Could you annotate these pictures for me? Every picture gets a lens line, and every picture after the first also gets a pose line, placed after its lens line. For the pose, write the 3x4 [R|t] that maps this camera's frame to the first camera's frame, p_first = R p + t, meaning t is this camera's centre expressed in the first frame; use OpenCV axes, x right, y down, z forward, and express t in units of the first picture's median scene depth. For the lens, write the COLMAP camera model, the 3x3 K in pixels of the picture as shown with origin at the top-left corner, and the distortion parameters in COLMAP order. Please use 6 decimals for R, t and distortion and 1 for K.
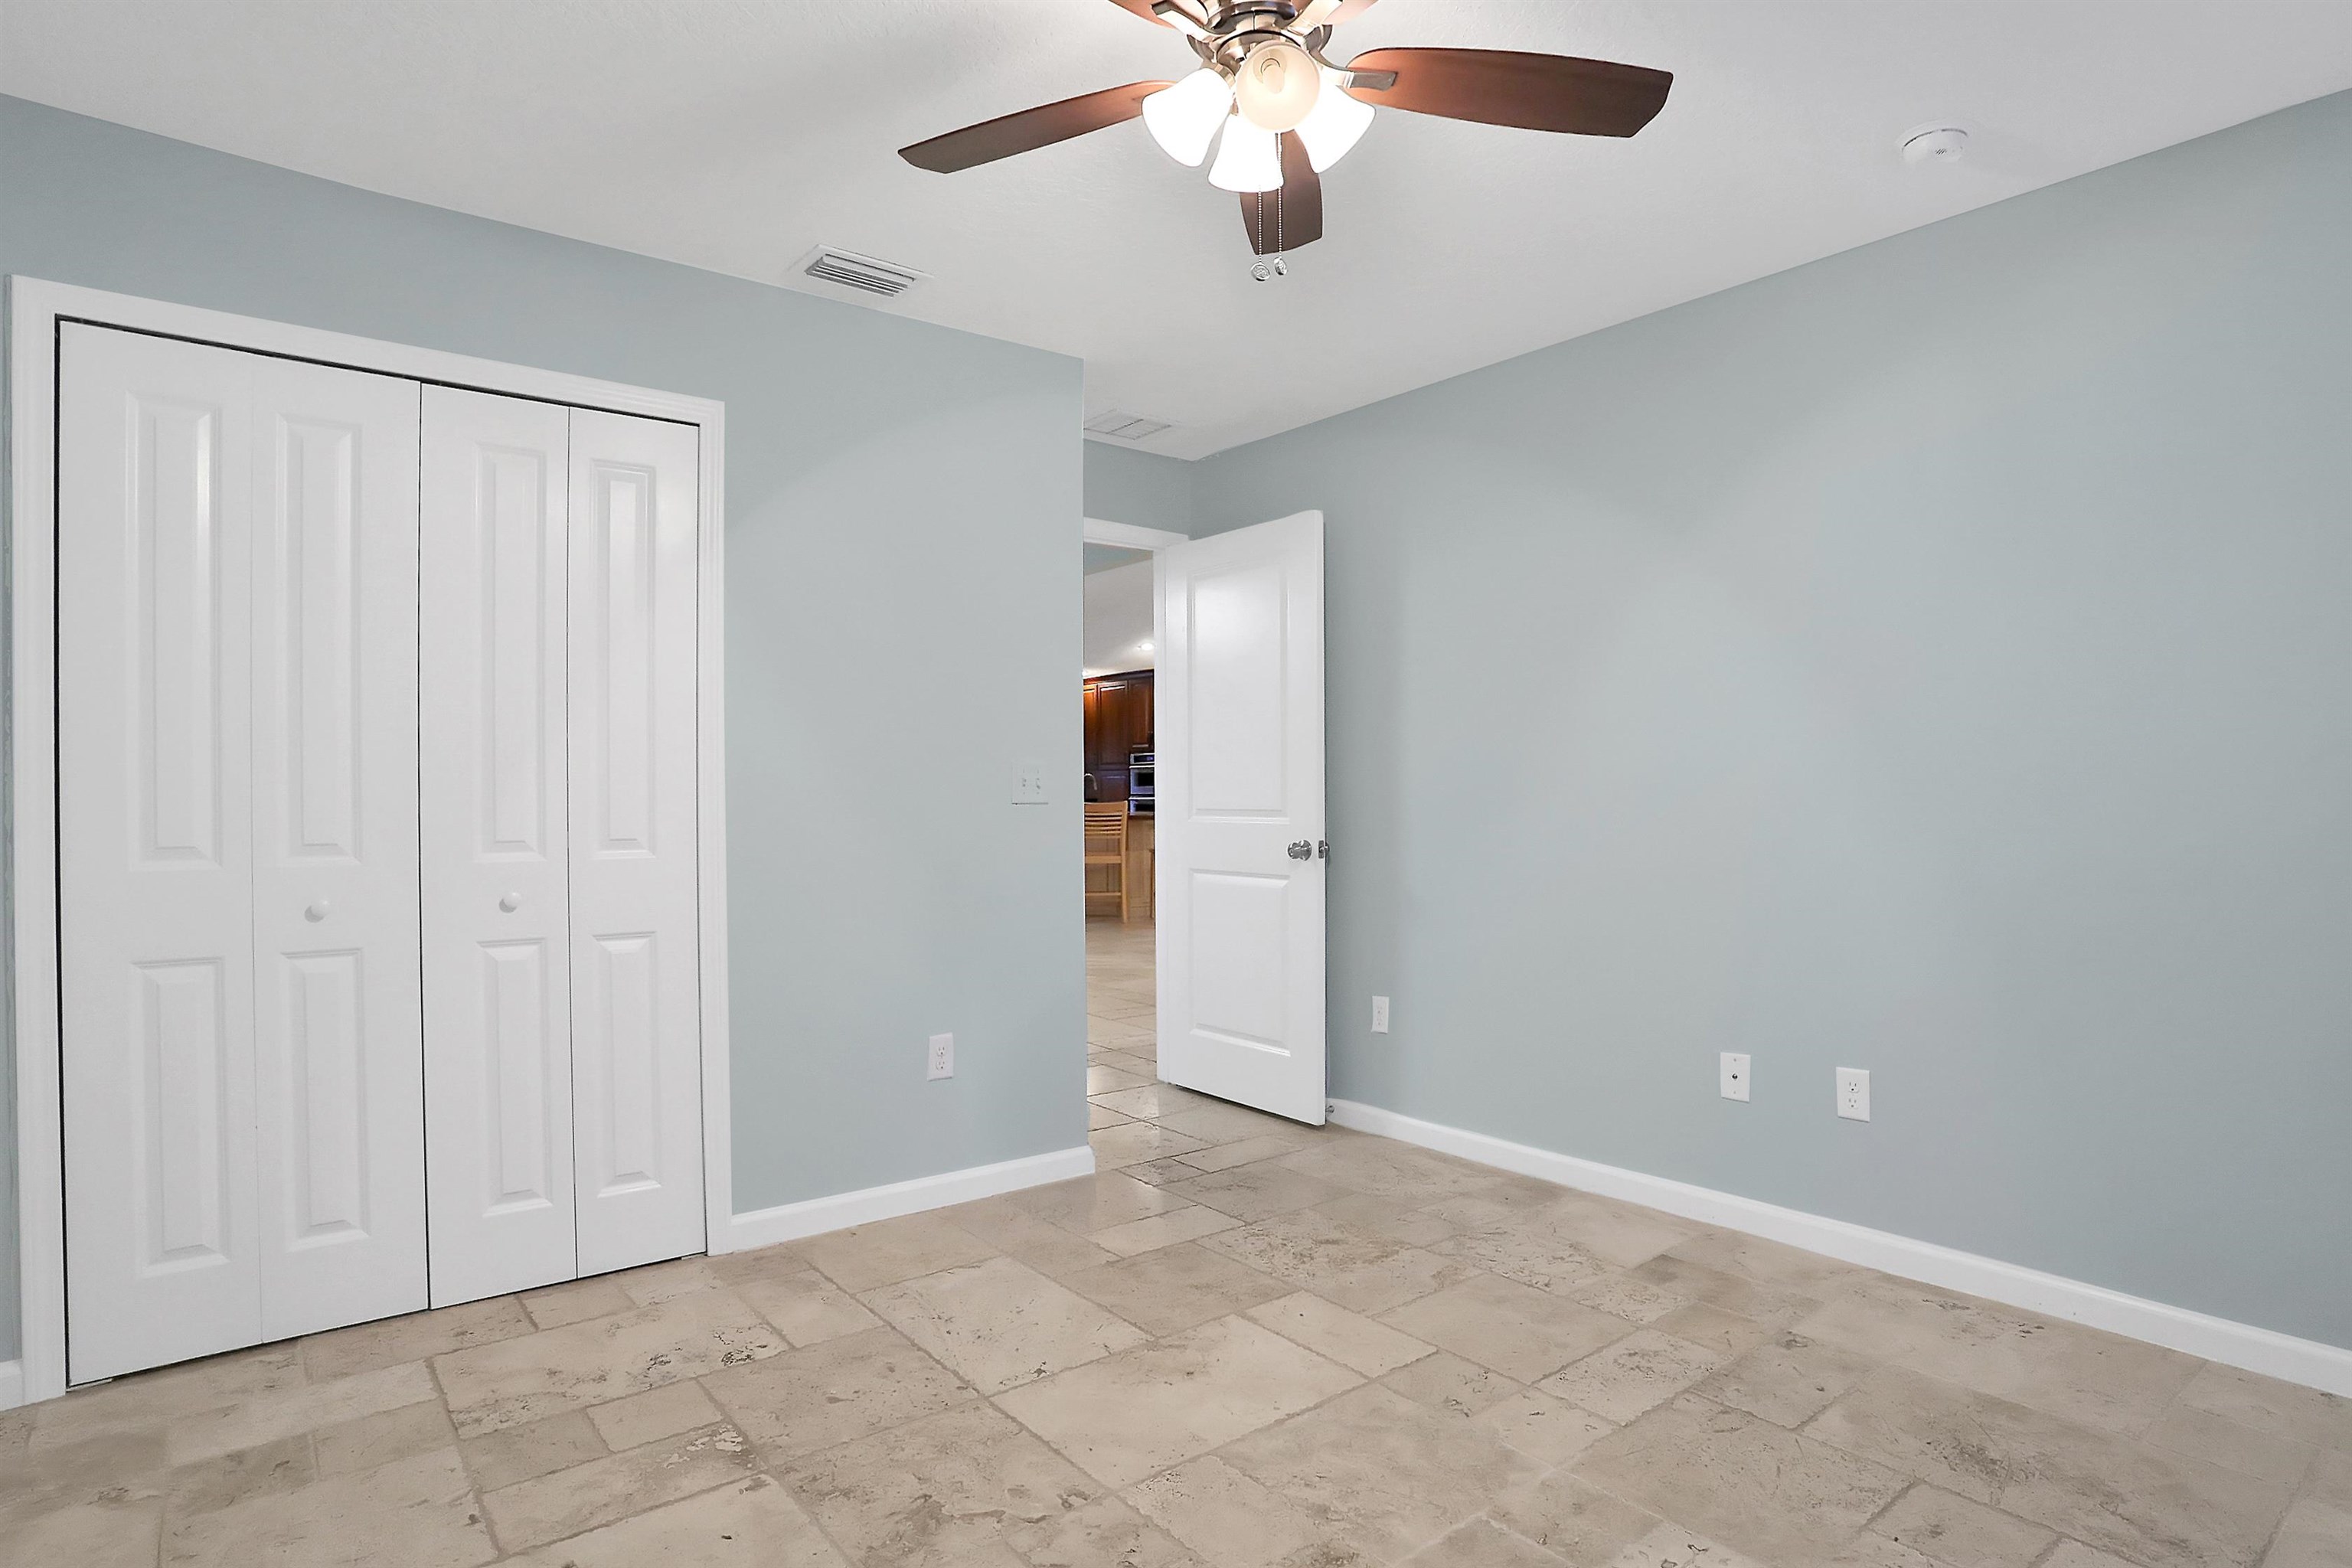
lens RADIAL K [[1216.3, 0, 1182.8], [0, 1216.3, 782.6], [0, 0, 1]] dist [-0.072841, 0.025642]
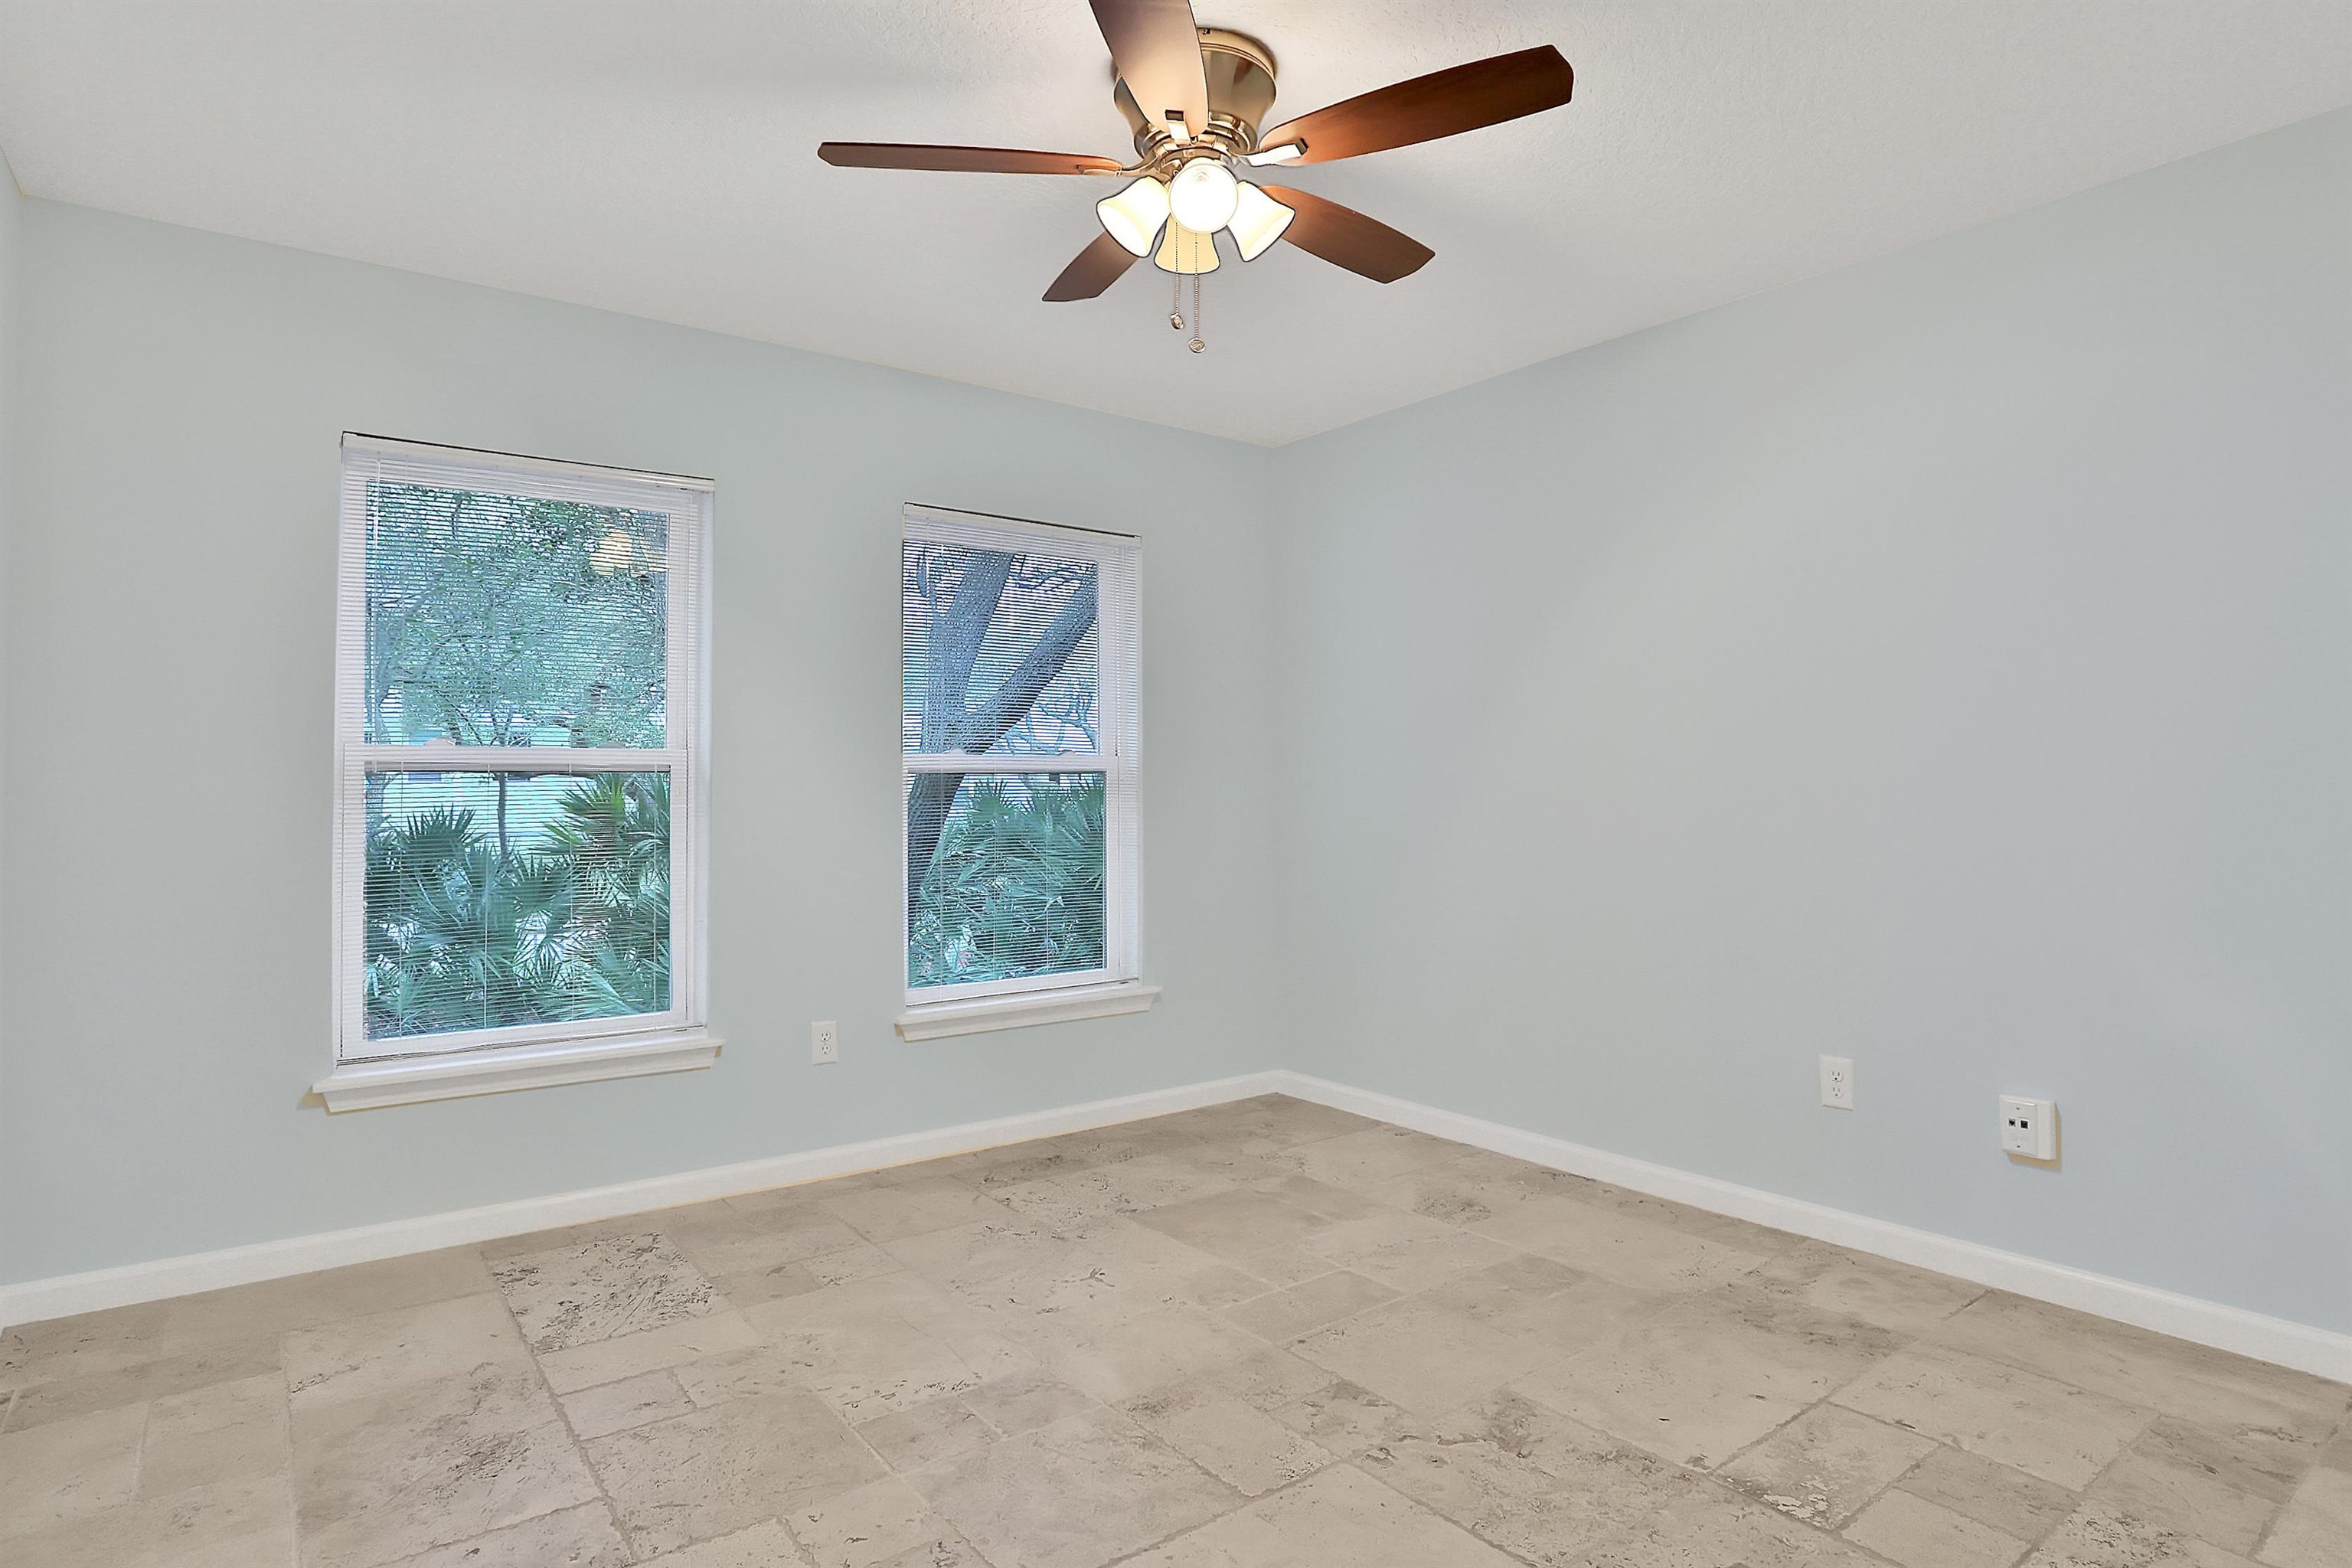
lens RADIAL K [[1216.3, 0, 1175.0], [0, 1216.3, 785.8], [0, 0, 1]] dist [-0.072841, 0.025642]
pose [[-0.999513, 0.010647, 0.029339, 0.051028], [0.010291, 0.999872, -0.012269, 0.021114], [-0.029466, -0.011961, -0.999494, 2.005482]]
